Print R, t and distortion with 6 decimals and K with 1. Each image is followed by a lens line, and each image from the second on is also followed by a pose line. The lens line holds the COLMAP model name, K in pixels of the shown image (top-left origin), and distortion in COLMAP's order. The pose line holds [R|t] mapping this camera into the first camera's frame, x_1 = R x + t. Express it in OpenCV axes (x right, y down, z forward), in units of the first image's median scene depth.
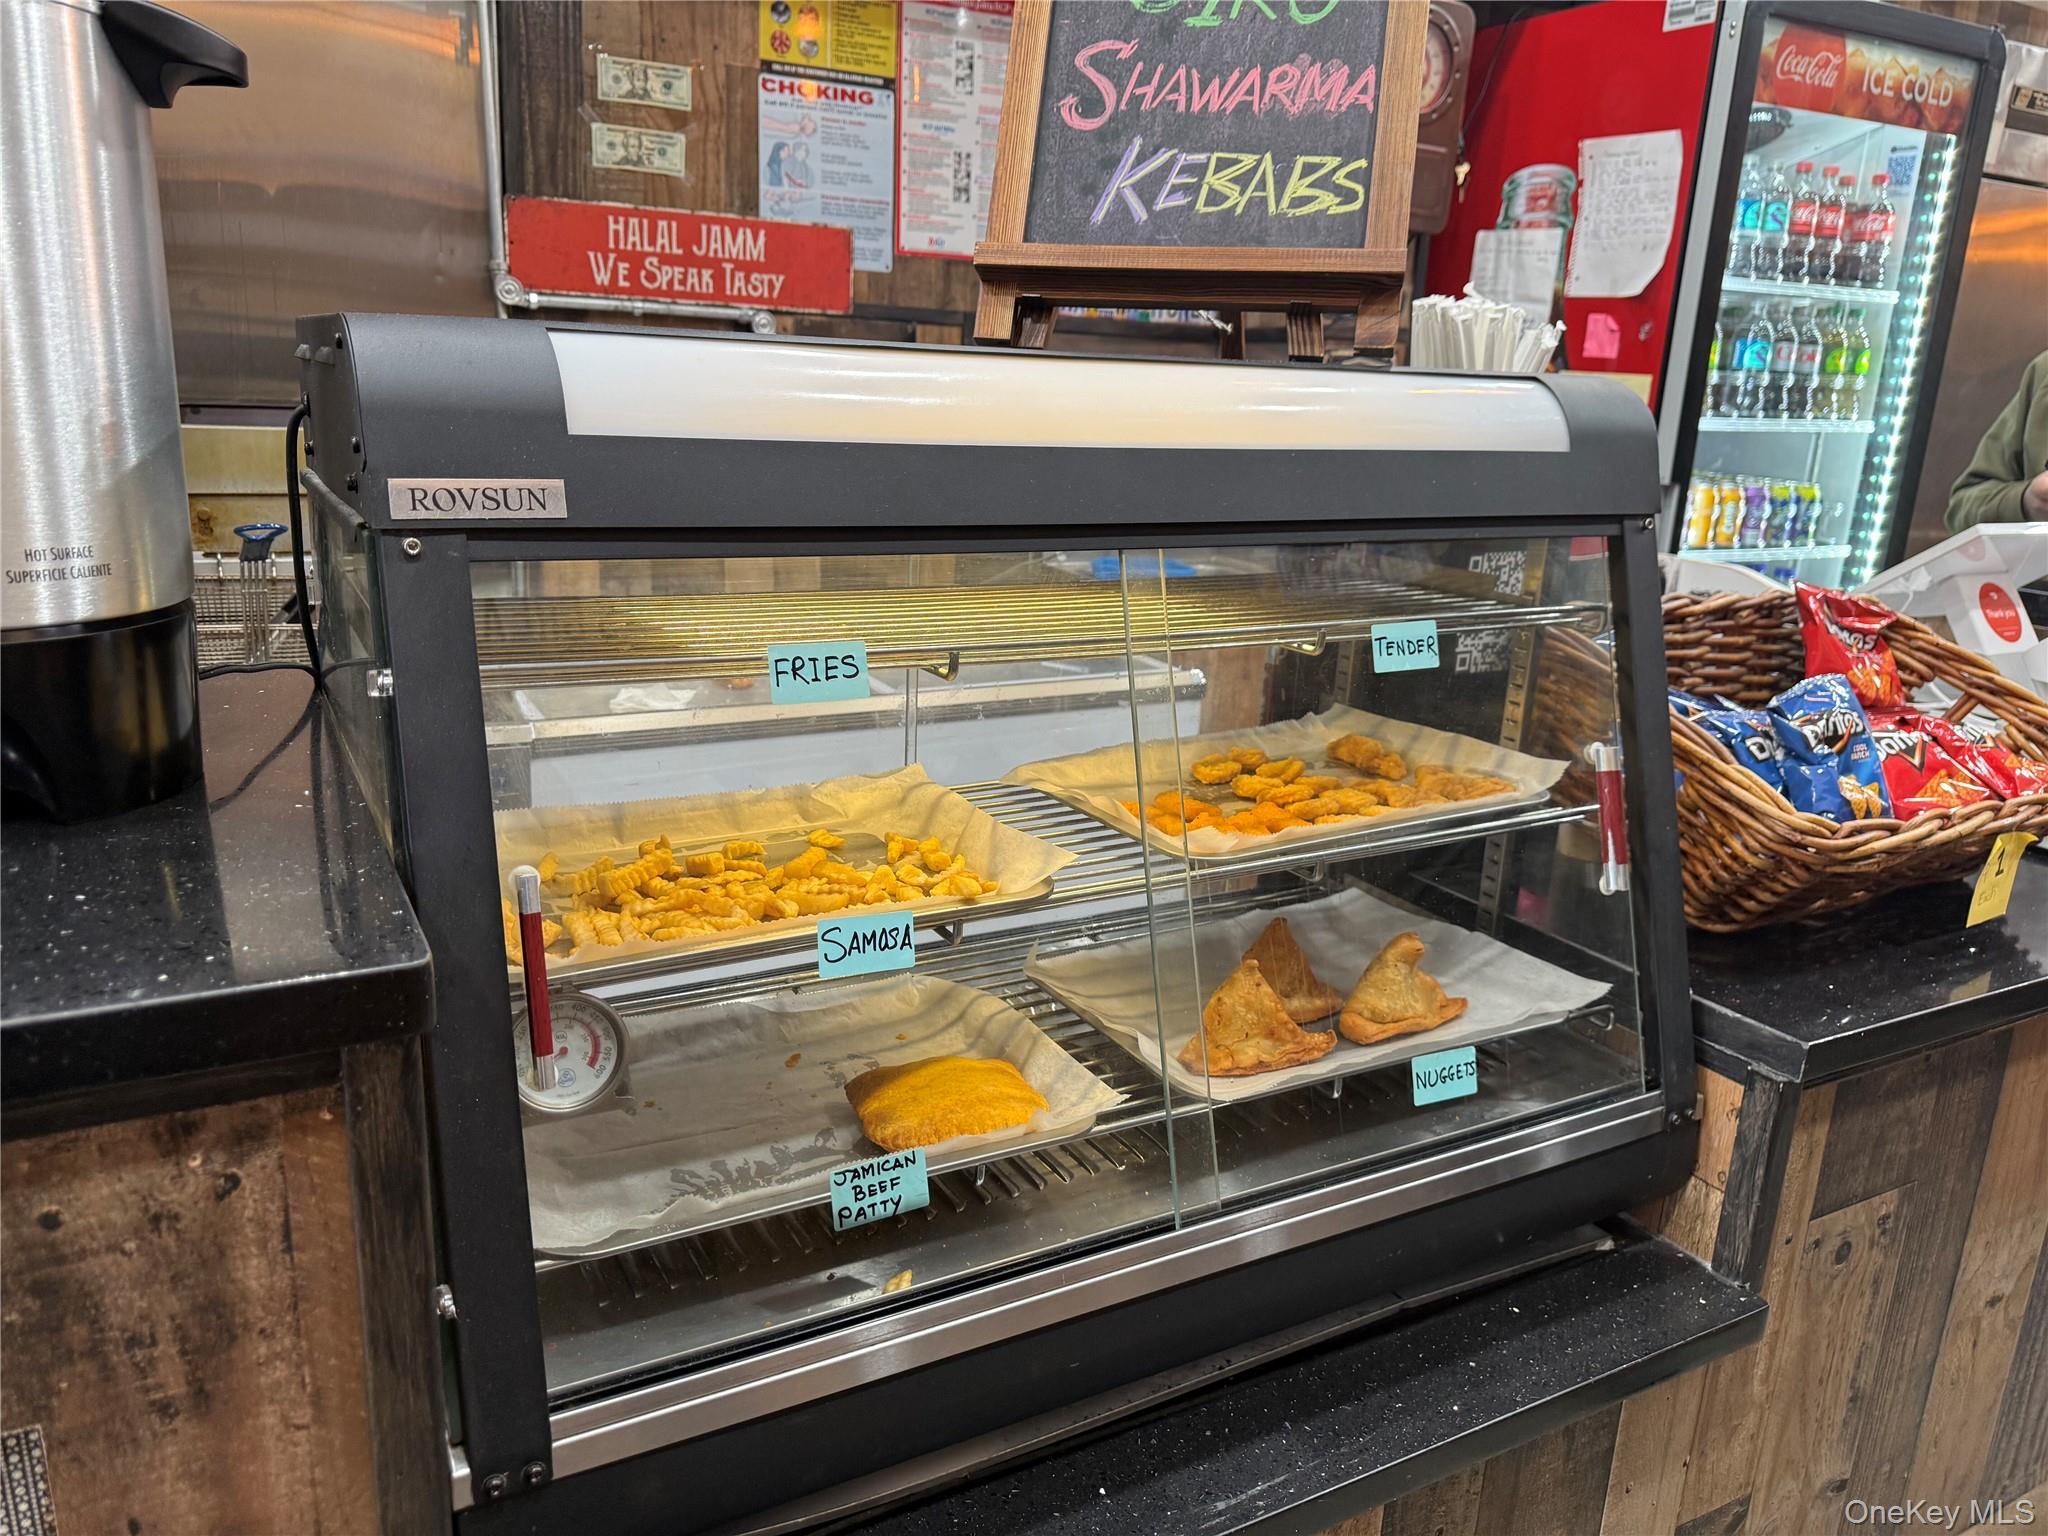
lens RADIAL K [[1479.0, 0, 991.5], [0, 1479.0, 766.1], [0, 0, 1]] dist [0.003878, -0.021273]
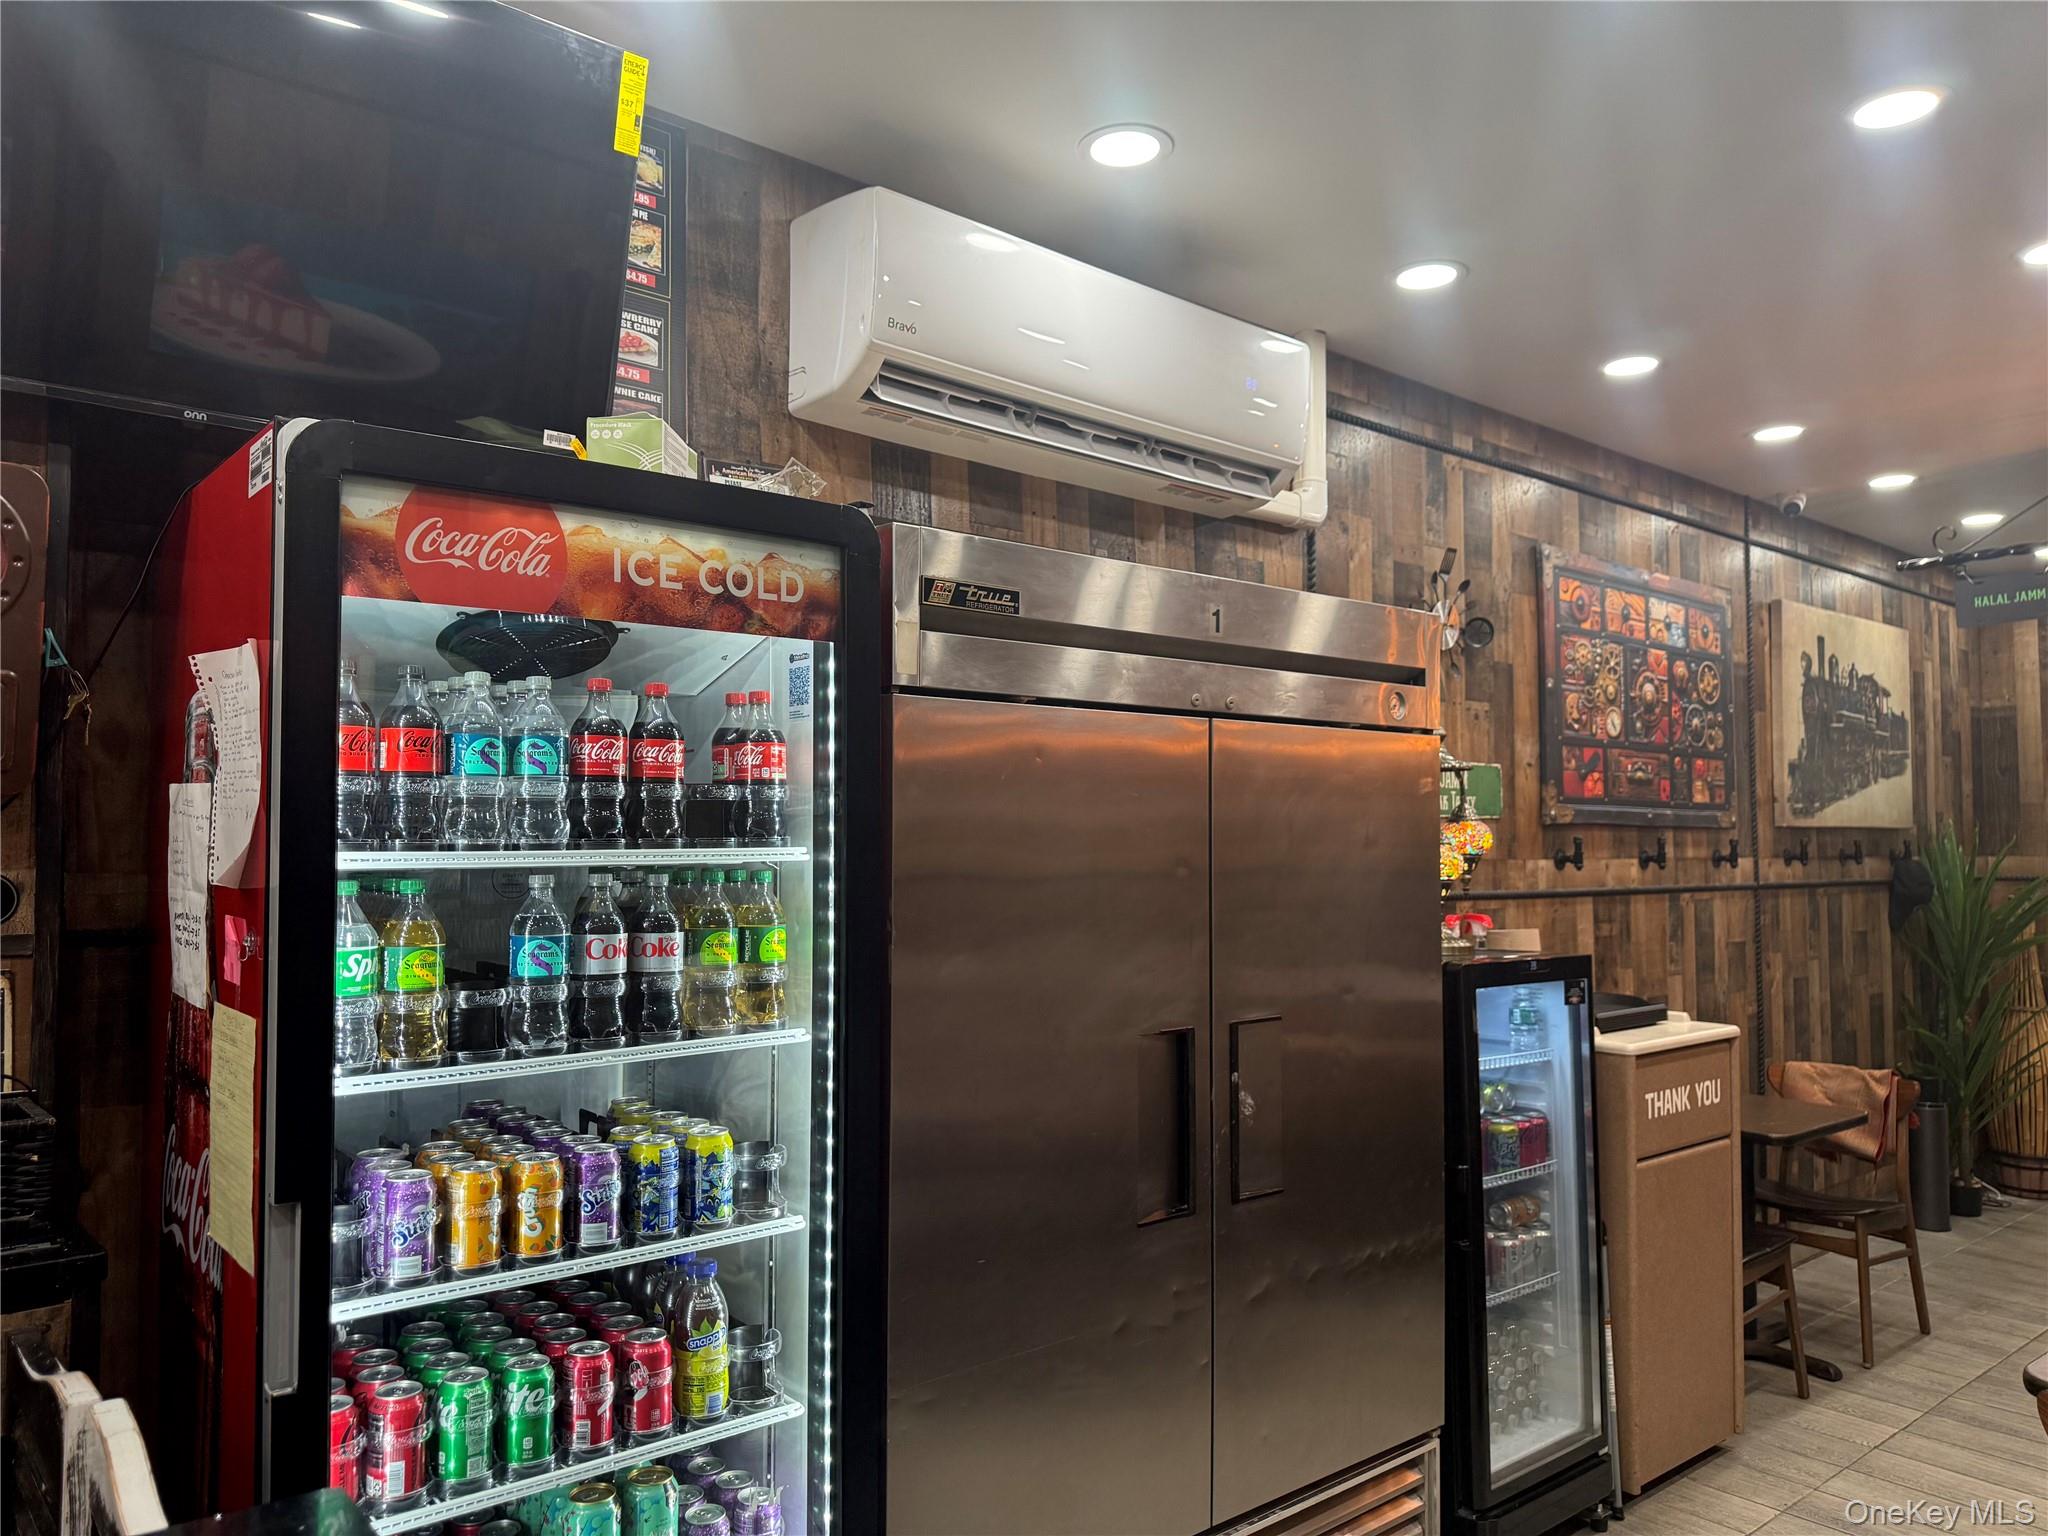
lens RADIAL K [[1479.0, 0, 1023.5], [0, 1479.0, 778.6], [0, 0, 1]] dist [0.028197, -0.021521]
pose [[0.975965, -0.029617, 0.215906, 0.694577], [0.093356, 0.952033, -0.291407, -0.168785], [-0.196919, 0.304559, 0.931915, 0.383585]]
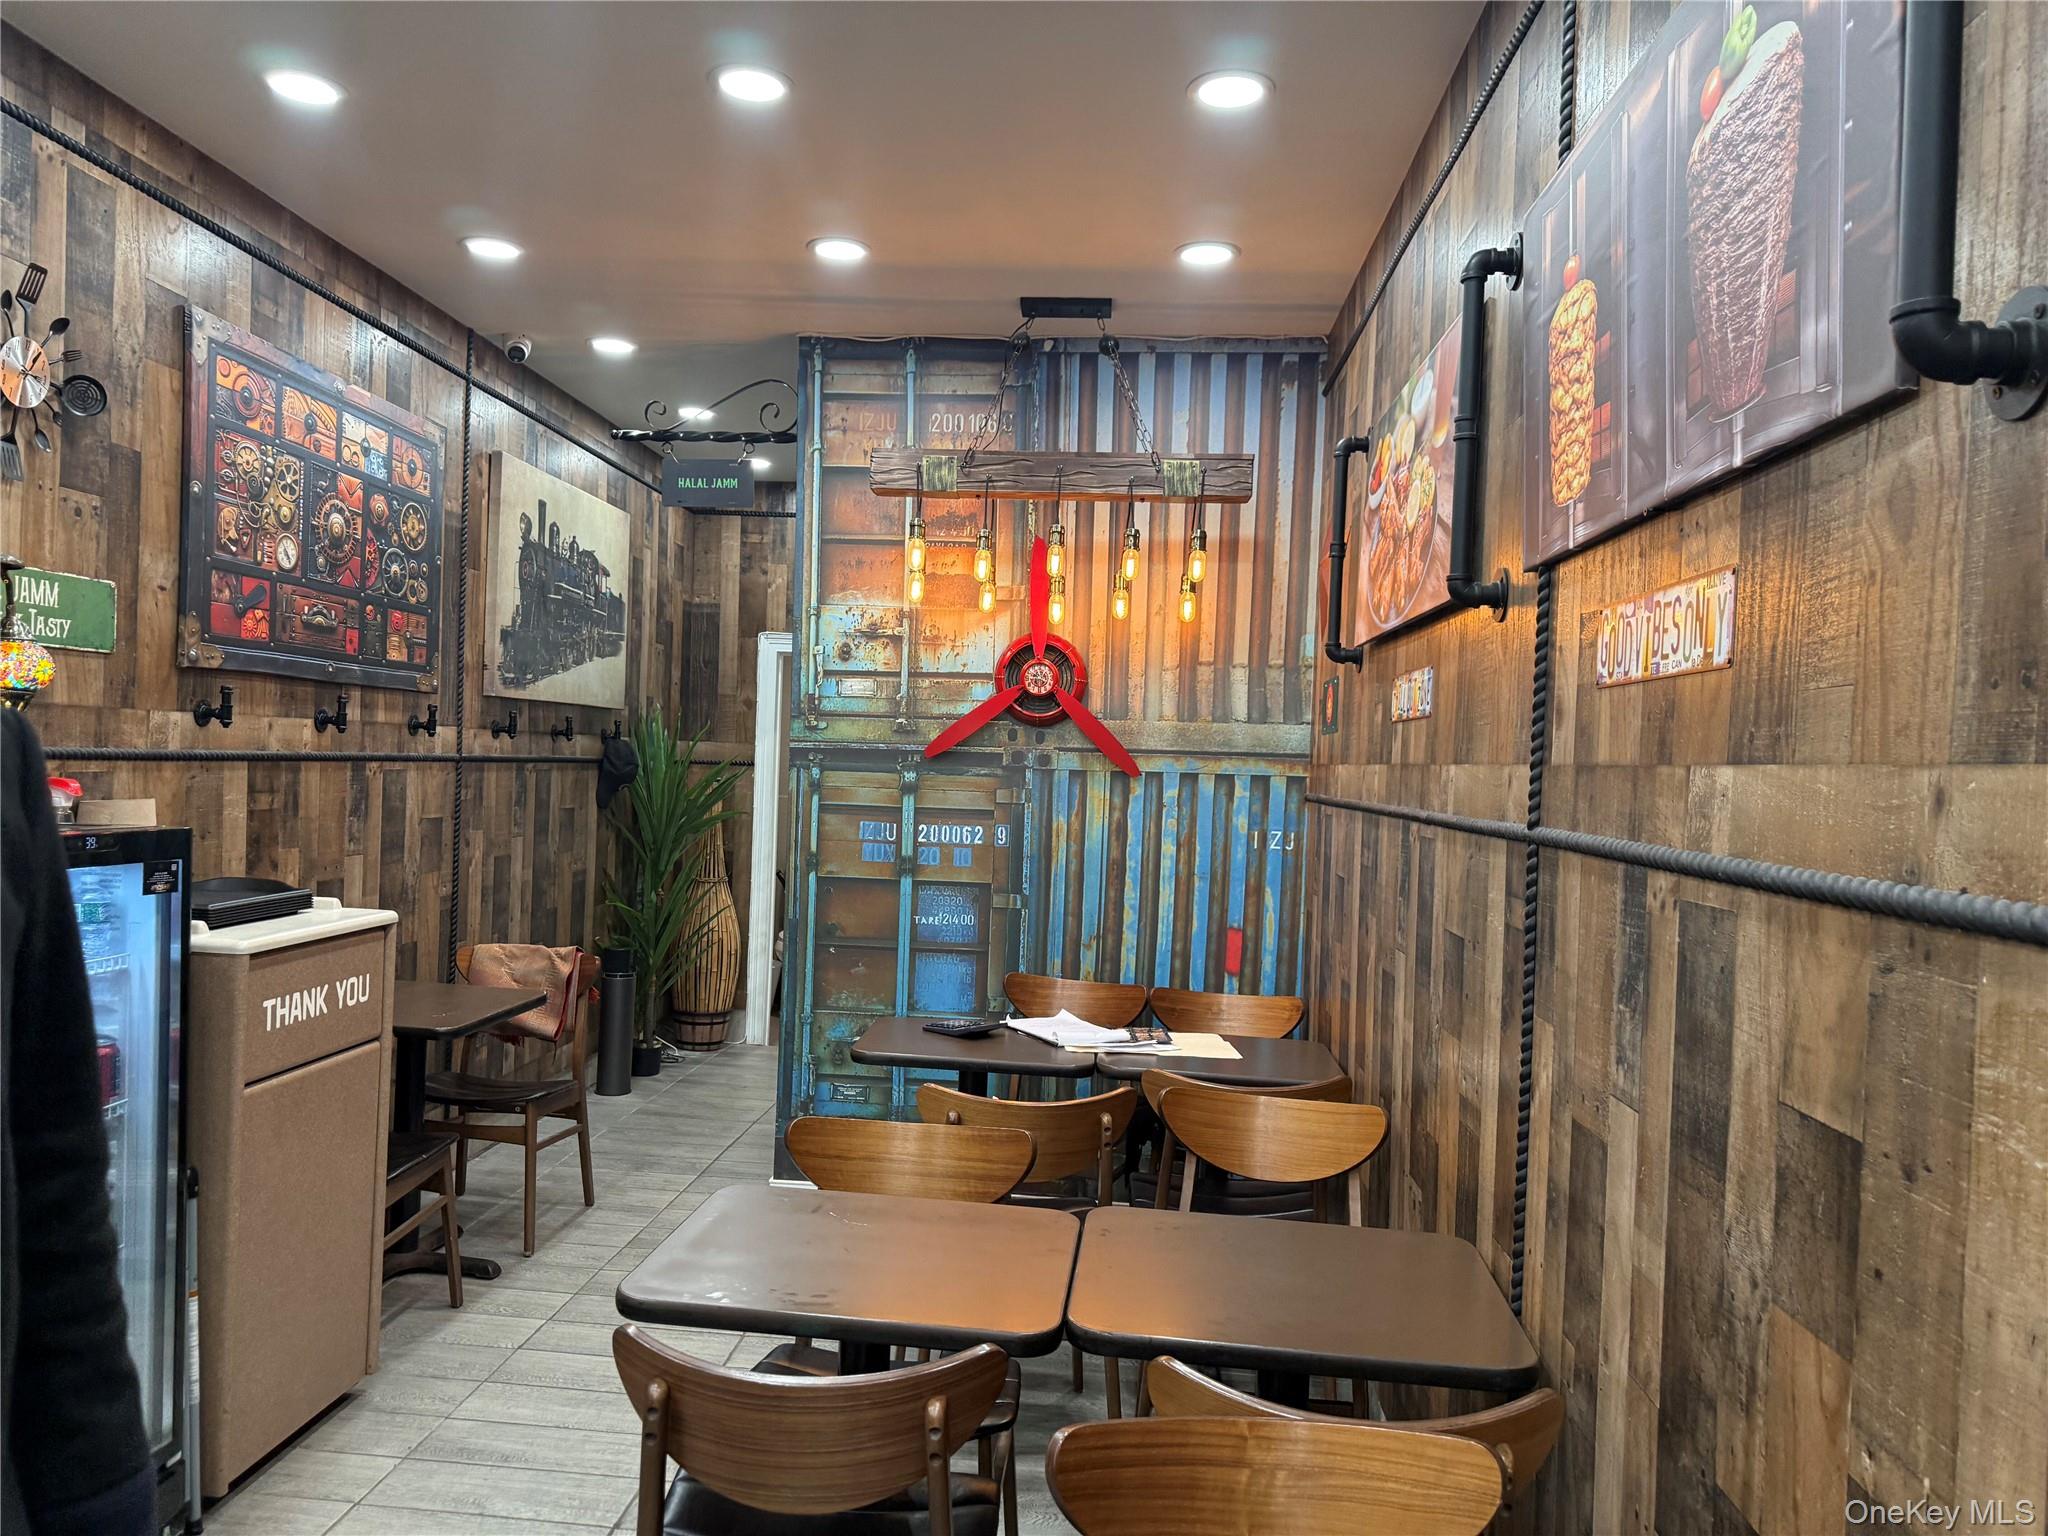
lens RADIAL K [[1438.0, 0, 1024.0], [0, 1438.0, 768.0], [0, 0, 1]] dist [-0.001001, -0.063466]
pose [[0.540566, -0.025309, 0.840921, 0.989650], [0.206688, 0.972908, -0.103584, -0.181115], [-0.815517, 0.229803, 0.531152, 0.599649]]
